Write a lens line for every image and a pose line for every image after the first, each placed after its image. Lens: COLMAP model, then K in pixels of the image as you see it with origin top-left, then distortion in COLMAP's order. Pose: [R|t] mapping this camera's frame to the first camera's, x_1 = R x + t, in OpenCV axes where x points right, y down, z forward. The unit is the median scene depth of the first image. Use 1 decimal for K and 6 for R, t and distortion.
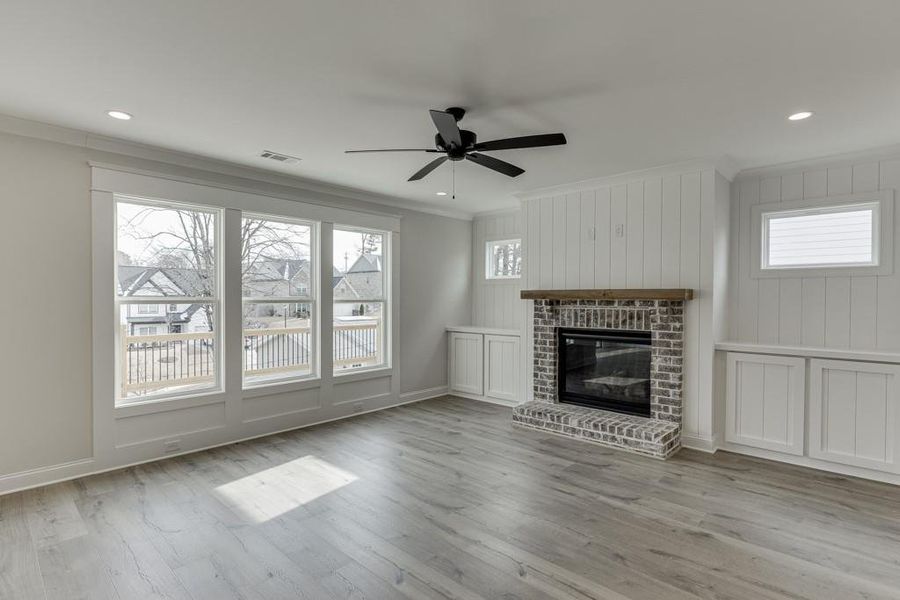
lens RADIAL K [[449.8, 0, 456.3], [0, 449.8, 303.0], [0, 0, 1]] dist [-0.000191, -0.000430]
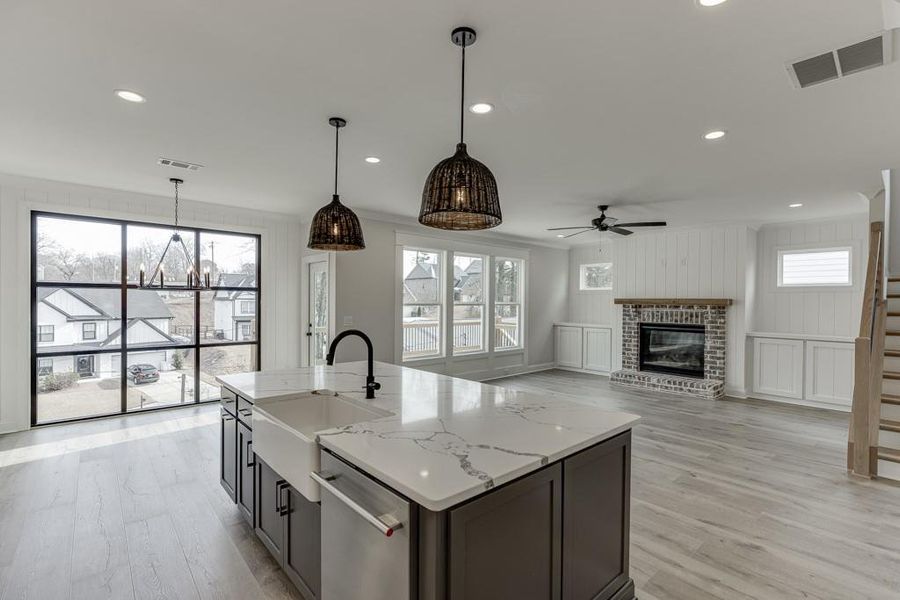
lens RADIAL K [[413.0, 0, 455.8], [0, 413.0, 302.8], [0, 0, 1]] dist [-0.003219, -0.000271]
pose [[0.995377, 0.006625, -0.095812, -0.283586], [-0.007486, 0.999935, -0.008632, 0.003364], [0.095748, 0.009309, 0.995362, -0.504136]]
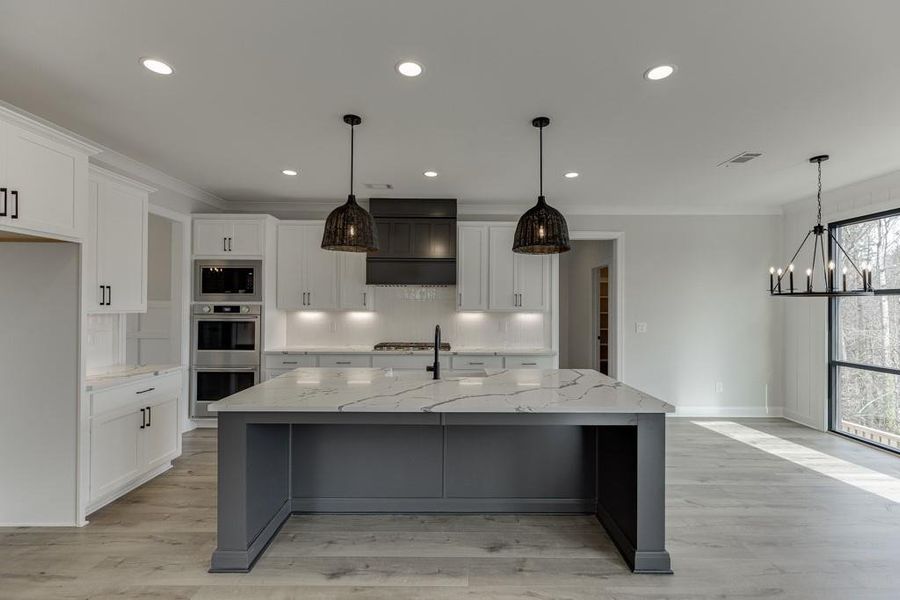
lens RADIAL K [[401.1, 0, 456.1], [0, 401.1, 303.4], [0, 0, 1]] dist [0.006758, -0.000040]
pose [[-0.731401, -0.009976, -0.681874, -0.041221], [-0.015689, 0.999874, 0.002200, -0.004185], [0.681767, 0.012307, -0.731466, 0.404097]]
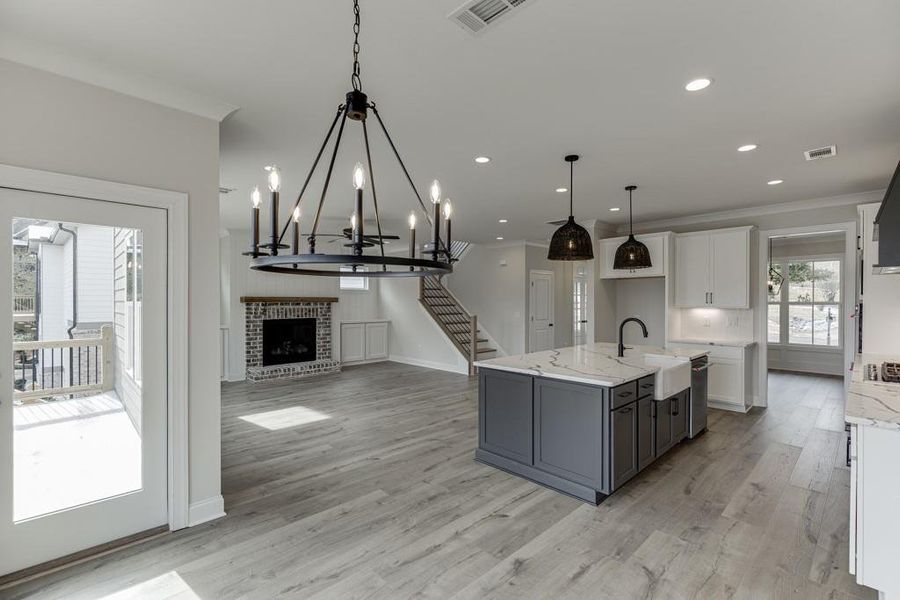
lens RADIAL K [[401.1, 0, 456.1], [0, 401.1, 303.4], [0, 0, 1]] dist [0.006758, -0.000040]
pose [[0.052248, -0.006487, 0.998613, -1.235537], [0.010688, 0.999925, 0.005936, -0.005640], [-0.998577, 0.010363, 0.052314, 0.242129]]
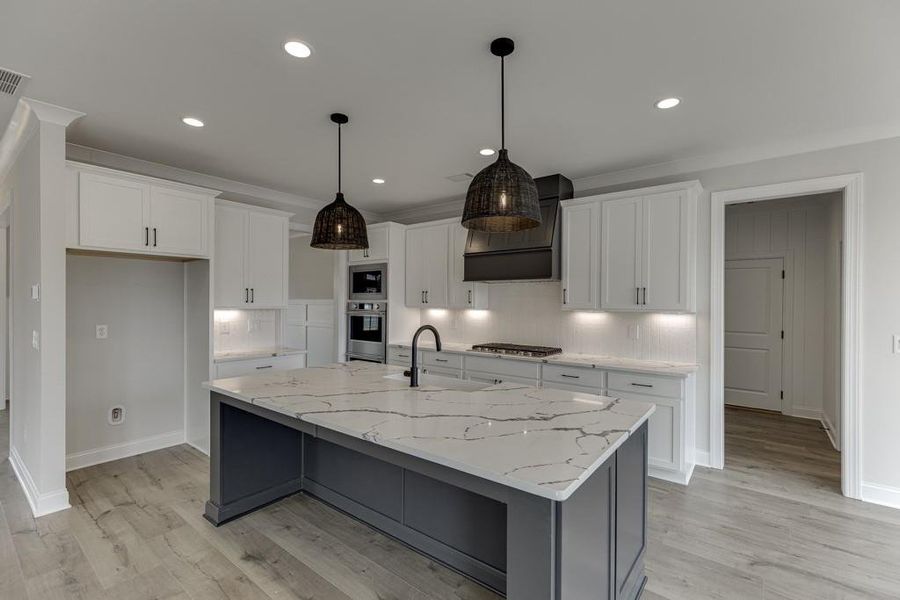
lens RADIAL K [[401.1, 0, 456.1], [0, 401.1, 303.4], [0, 0, 1]] dist [0.006758, -0.000040]
pose [[-0.996242, -0.007597, -0.086277, -0.430155], [-0.008820, 0.999866, 0.013796, -0.005886], [0.086161, 0.014506, -0.996176, 0.473113]]
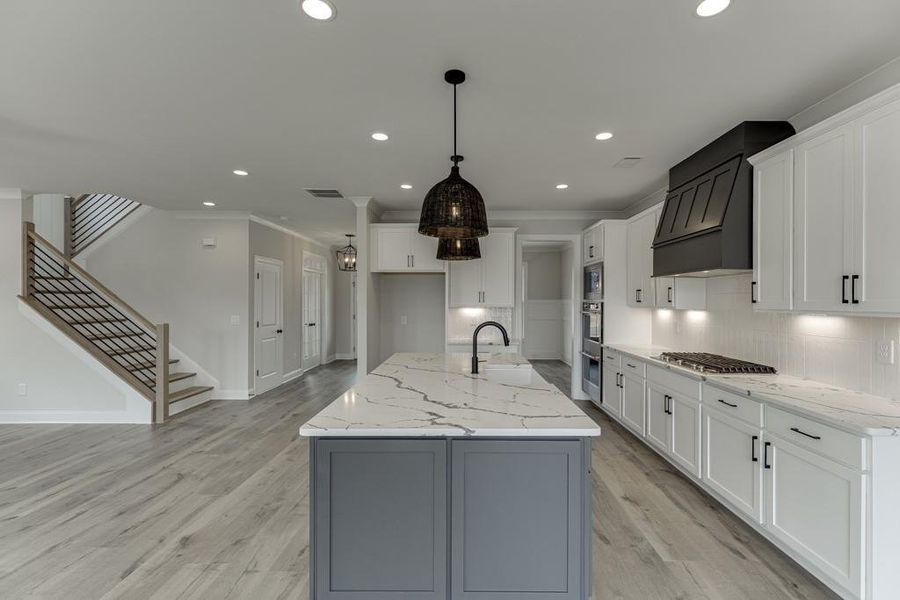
lens RADIAL K [[406.4, 0, 464.9], [0, 406.4, 298.4], [0, 0, 1]] dist [0.003873, 0.000067]
pose [[-0.676615, 0.001410, 0.736335, -0.860642], [0.005080, 0.999983, 0.002753, -0.006249], [-0.736319, 0.005603, -0.676611, 0.380891]]
